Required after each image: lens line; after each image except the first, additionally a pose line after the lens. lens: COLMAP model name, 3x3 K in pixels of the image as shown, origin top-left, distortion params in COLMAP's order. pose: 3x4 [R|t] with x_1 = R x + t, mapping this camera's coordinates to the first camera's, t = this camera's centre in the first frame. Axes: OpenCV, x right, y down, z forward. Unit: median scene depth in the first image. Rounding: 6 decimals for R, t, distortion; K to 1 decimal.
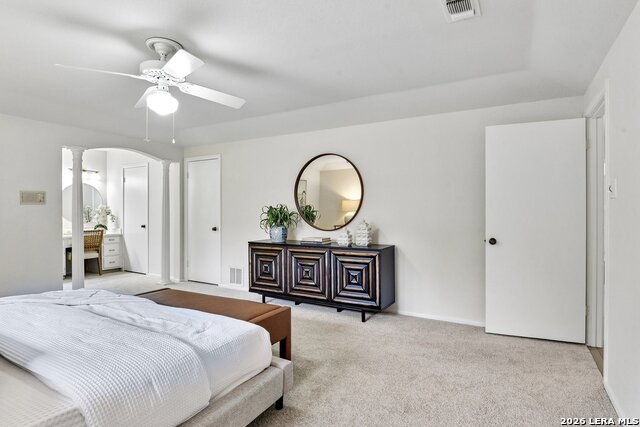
lens RADIAL K [[347.6, 0, 320.0], [0, 347.6, 213.5], [0, 0, 1]] dist [0.001943, 0.000176]
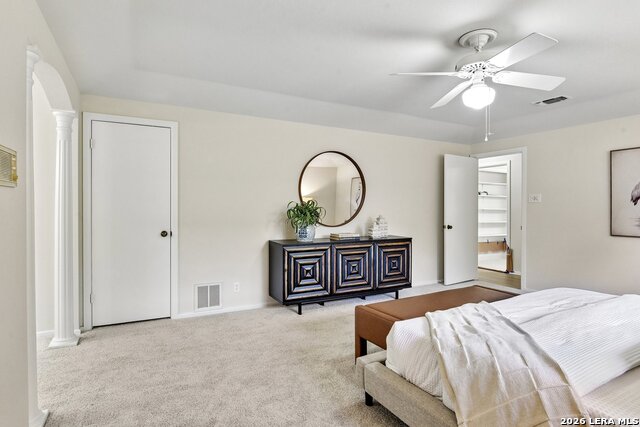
lens RADIAL K [[347.6, 0, 320.0], [0, 347.6, 213.5], [0, 0, 1]] dist [0.001943, 0.000176]
pose [[0.535433, -0.013185, 0.844475, -0.908515], [0.000314, 0.999881, 0.015412, -0.005018], [-0.844578, -0.007987, 0.535373, 0.512423]]
